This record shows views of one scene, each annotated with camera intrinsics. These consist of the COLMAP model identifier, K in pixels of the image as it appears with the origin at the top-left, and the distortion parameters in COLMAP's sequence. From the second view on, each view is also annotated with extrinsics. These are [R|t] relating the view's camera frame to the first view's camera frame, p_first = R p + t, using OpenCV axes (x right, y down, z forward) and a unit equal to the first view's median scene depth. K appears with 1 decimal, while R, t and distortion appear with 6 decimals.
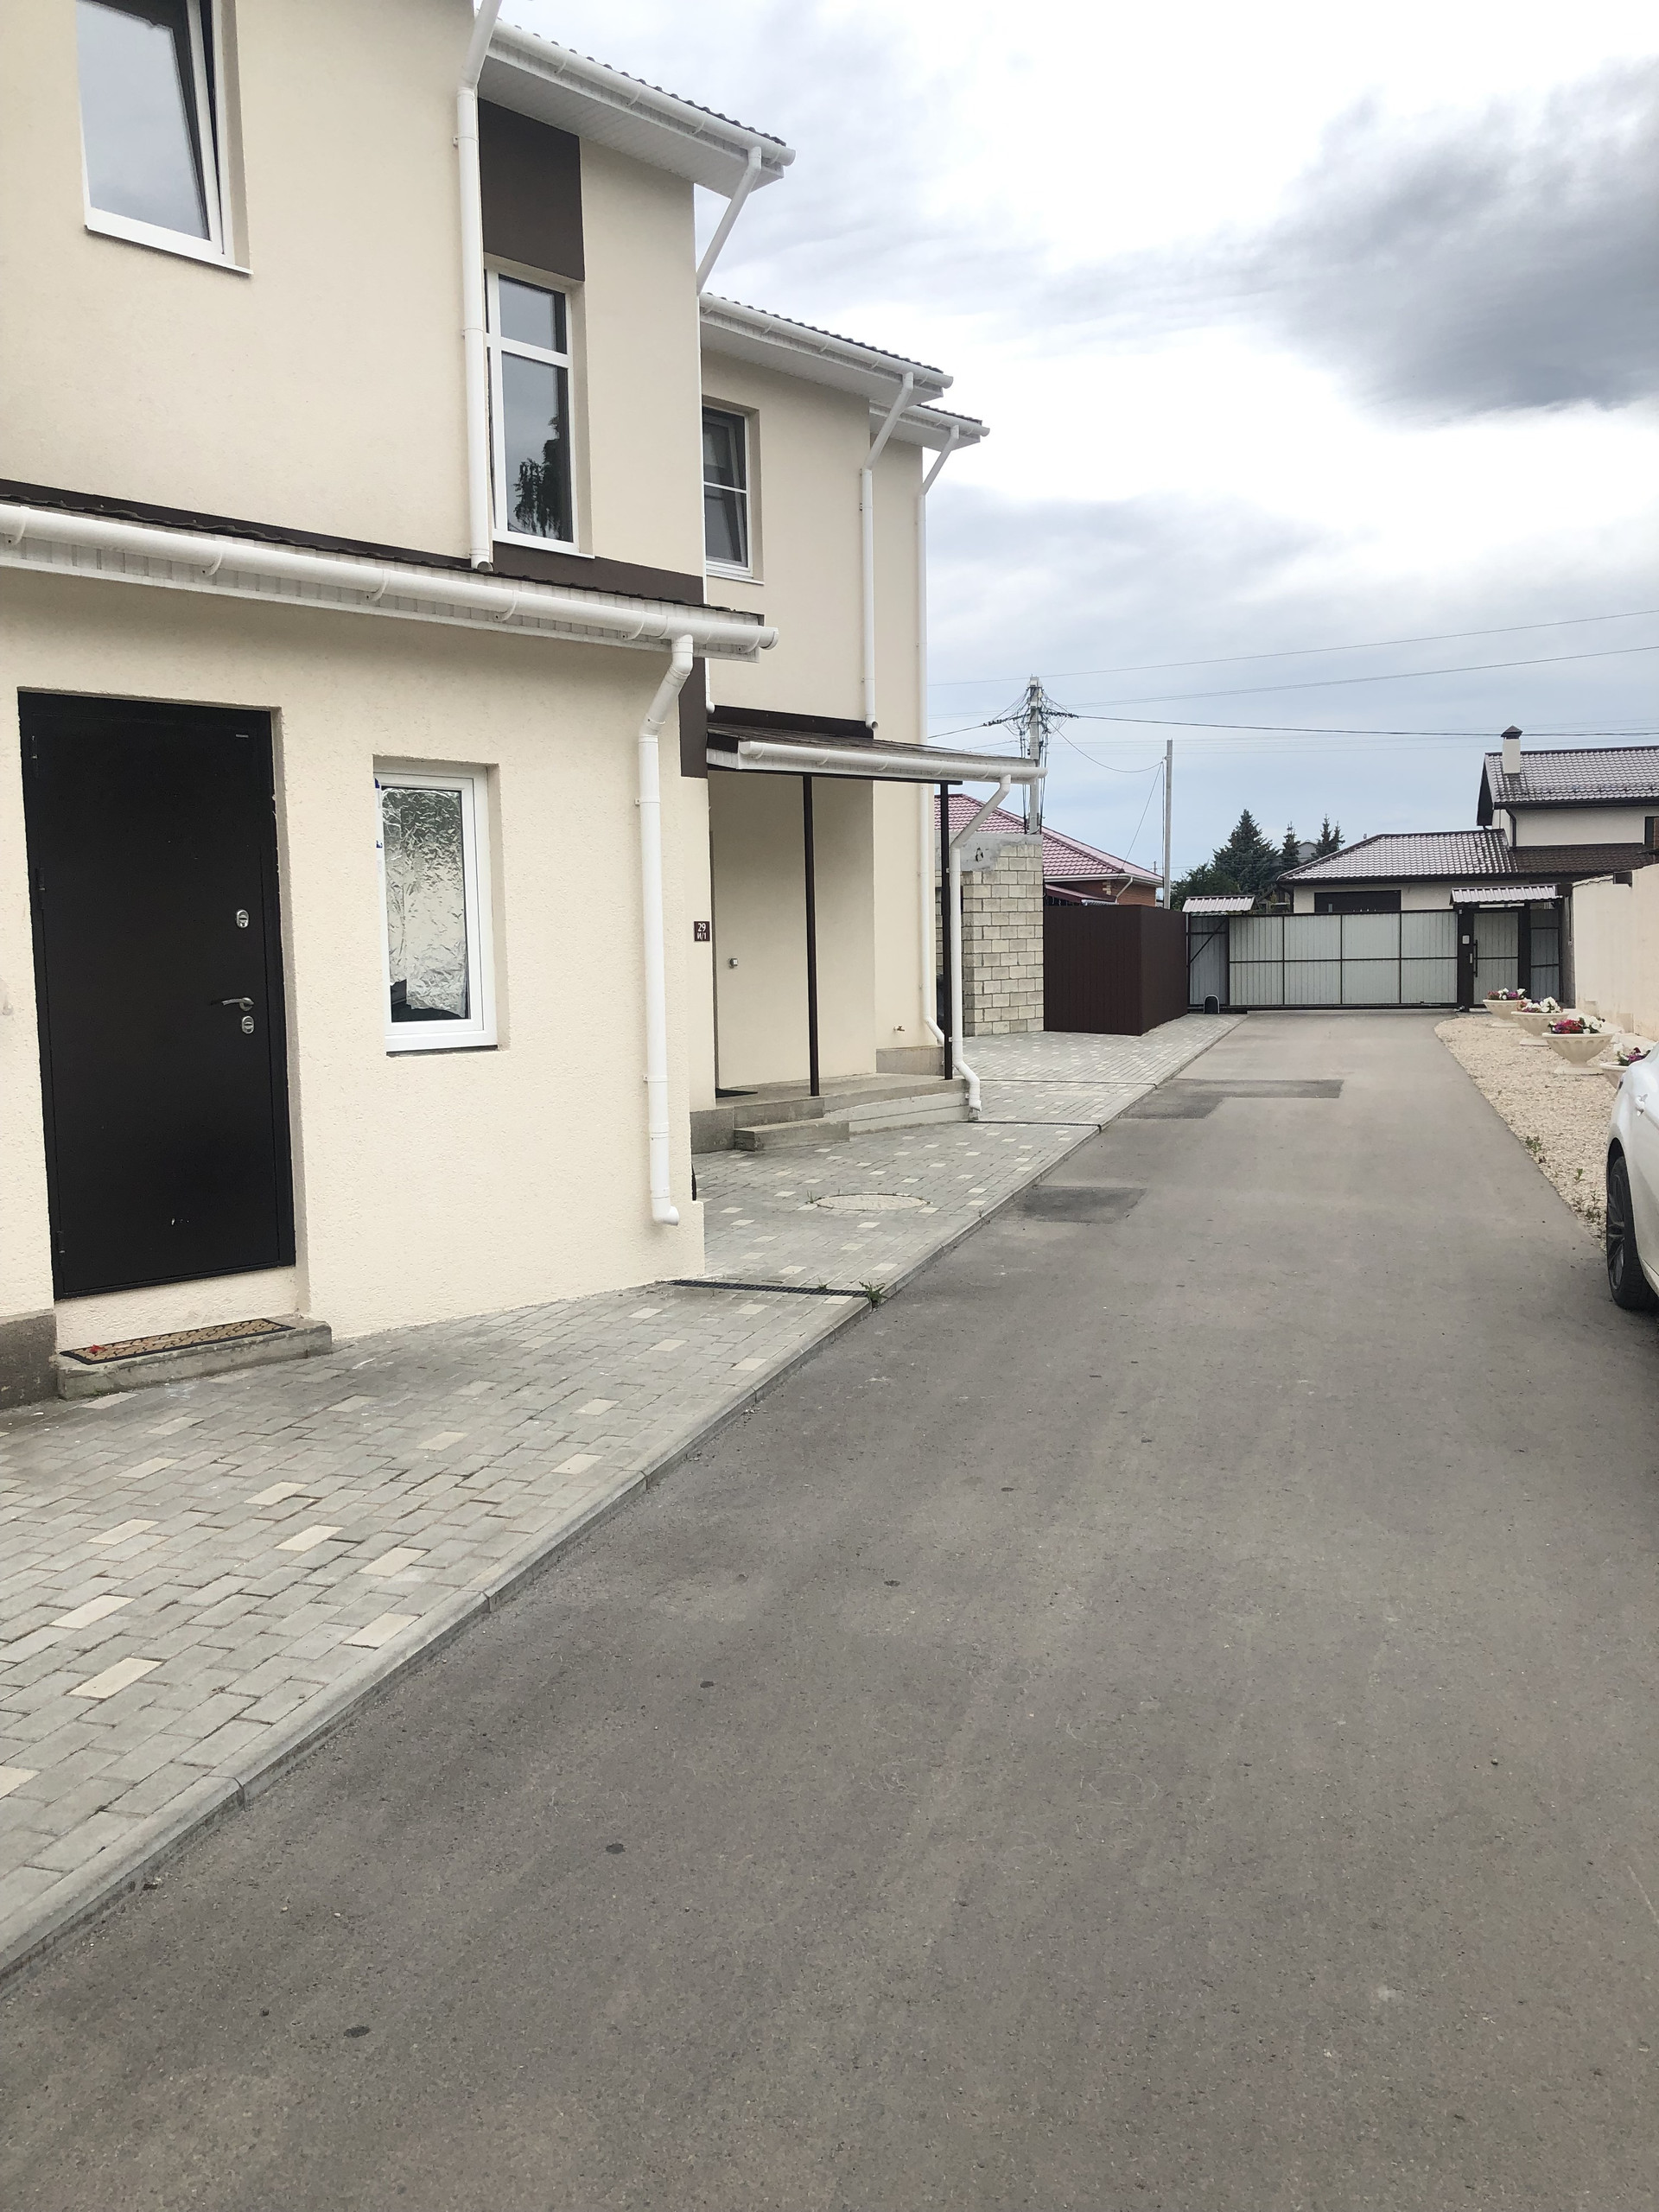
lens RADIAL K [[1773.9, 0, 837.1], [0, 1773.9, 1110.2], [0, 0, 1]] dist [0.194723, -0.610858]
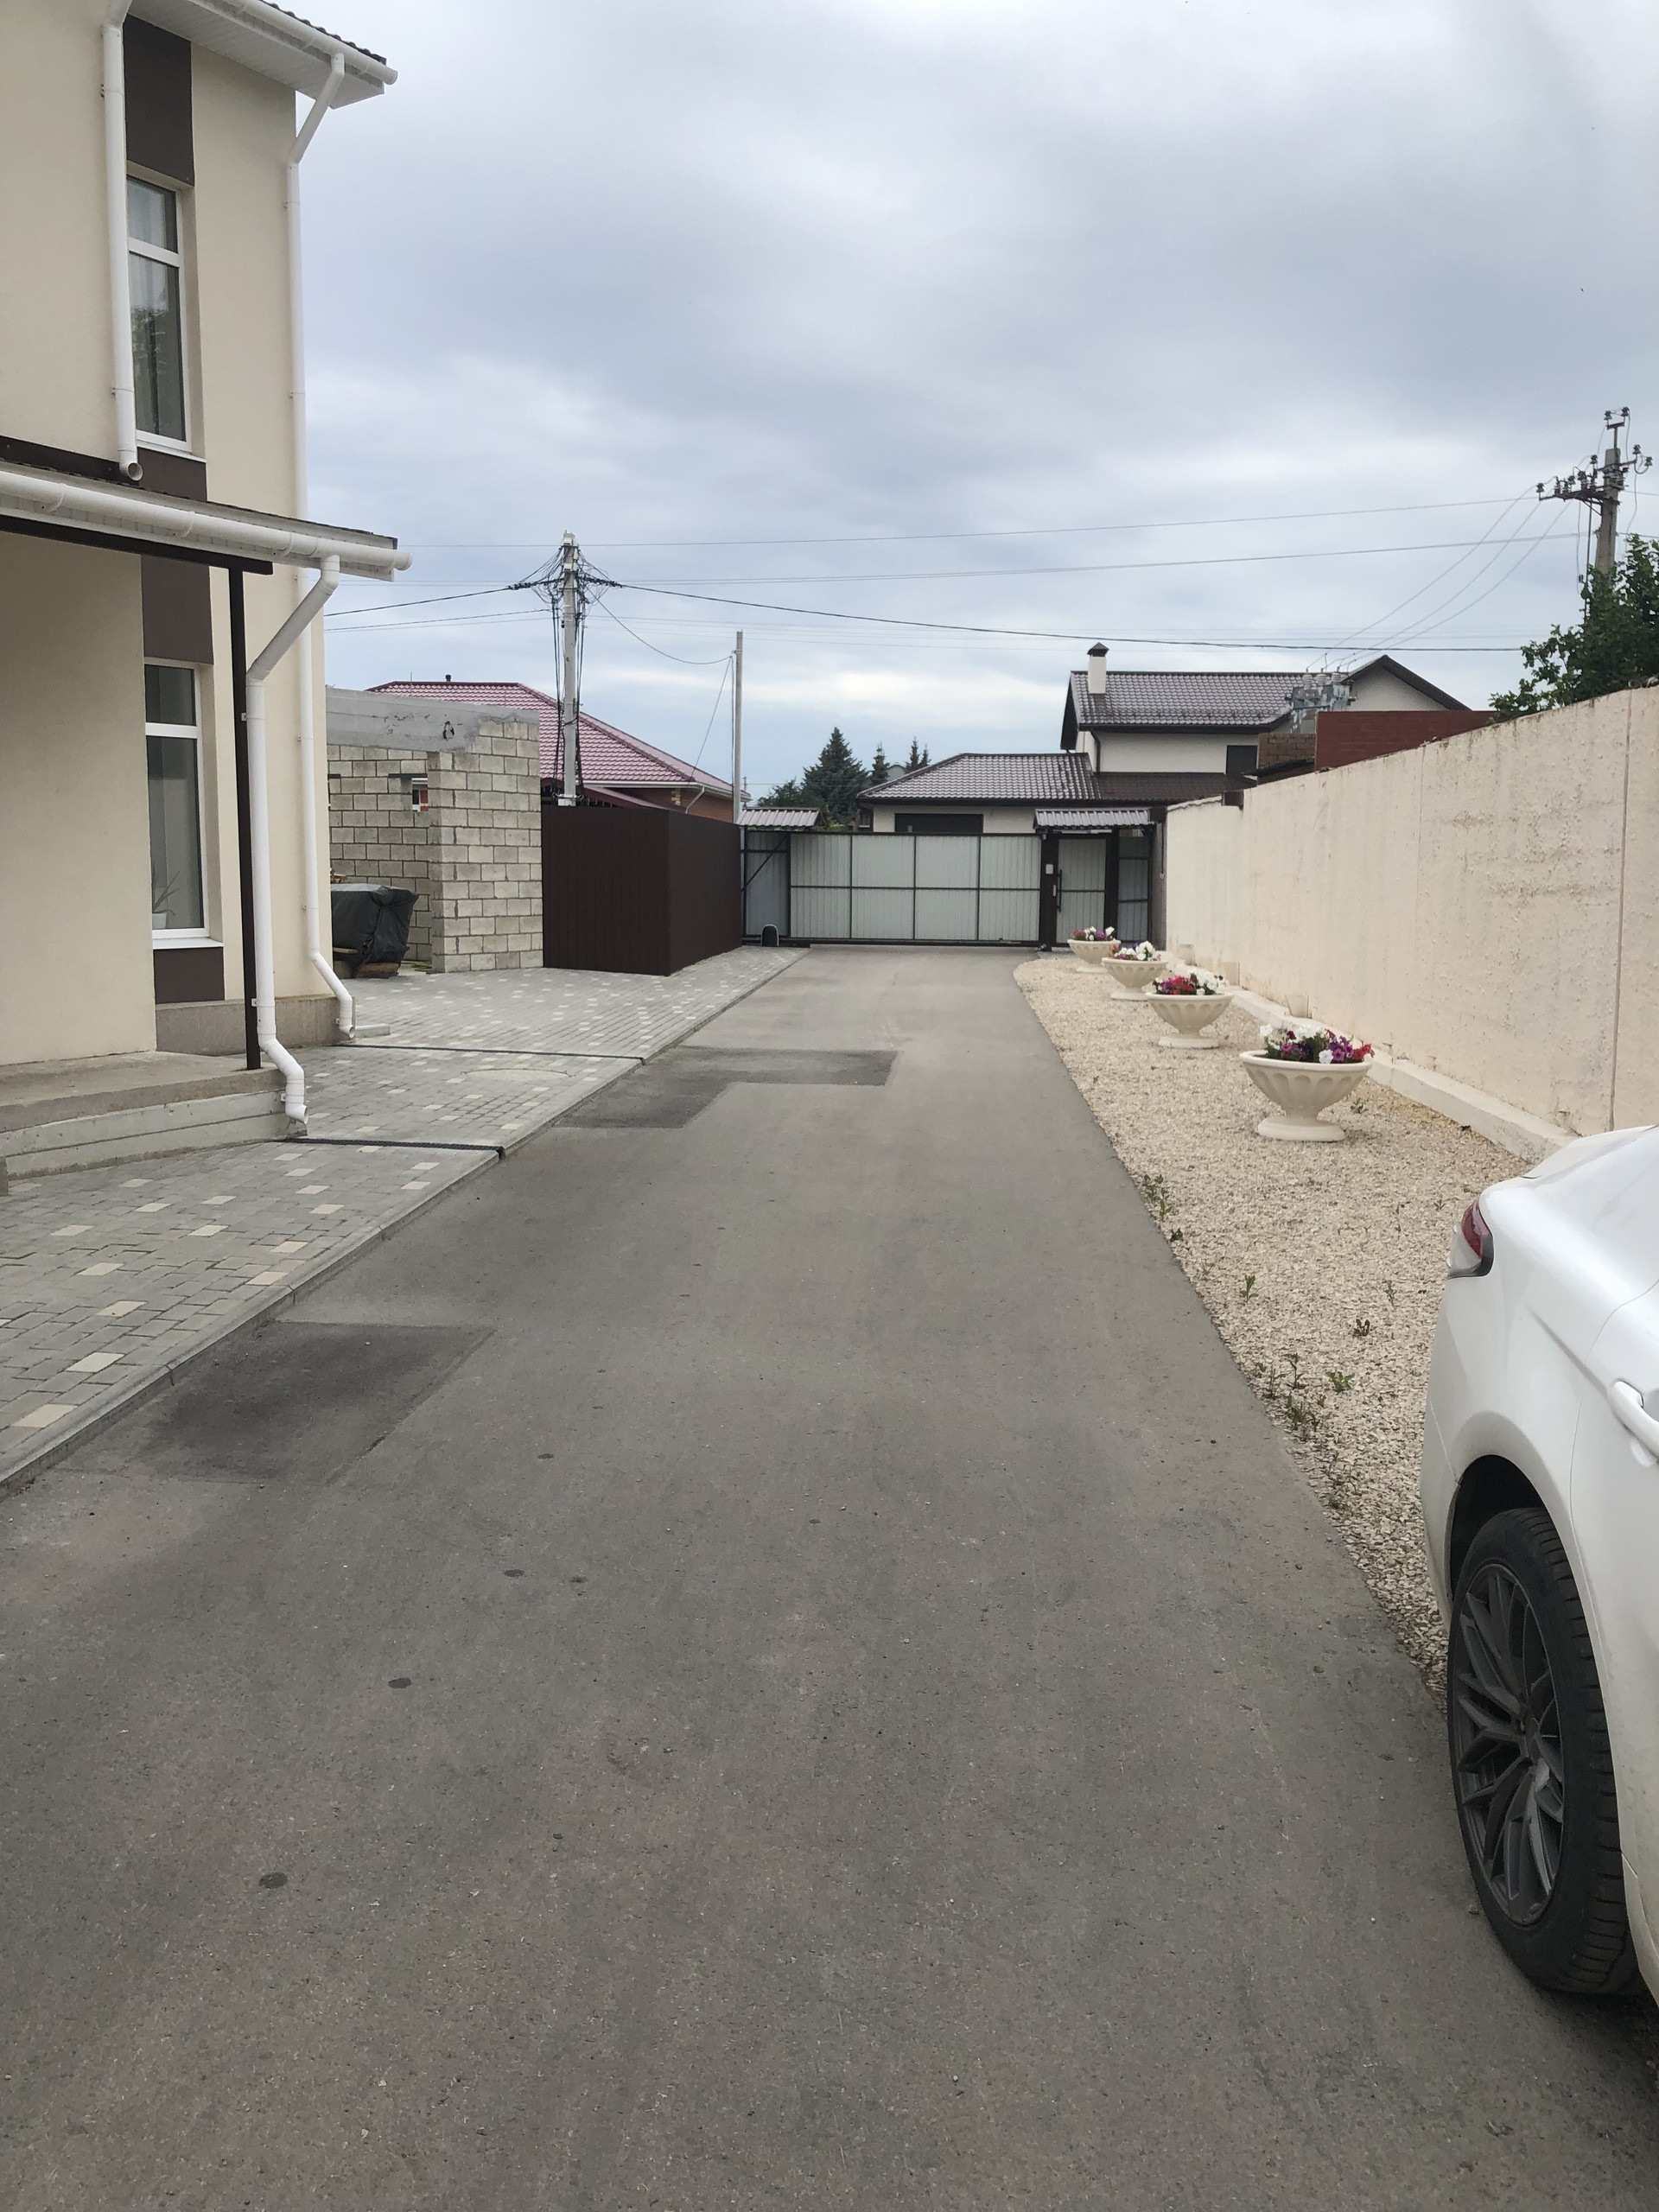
lens RADIAL K [[1773.9, 0, 837.1], [0, 1773.9, 1110.2], [0, 0, 1]] dist [0.194723, -0.610858]
pose [[0.975417, 0.001854, 0.220359, 0.054609], [-0.012206, 0.998884, 0.045624, -0.015074], [-0.220029, -0.047192, 0.974351, 0.163494]]
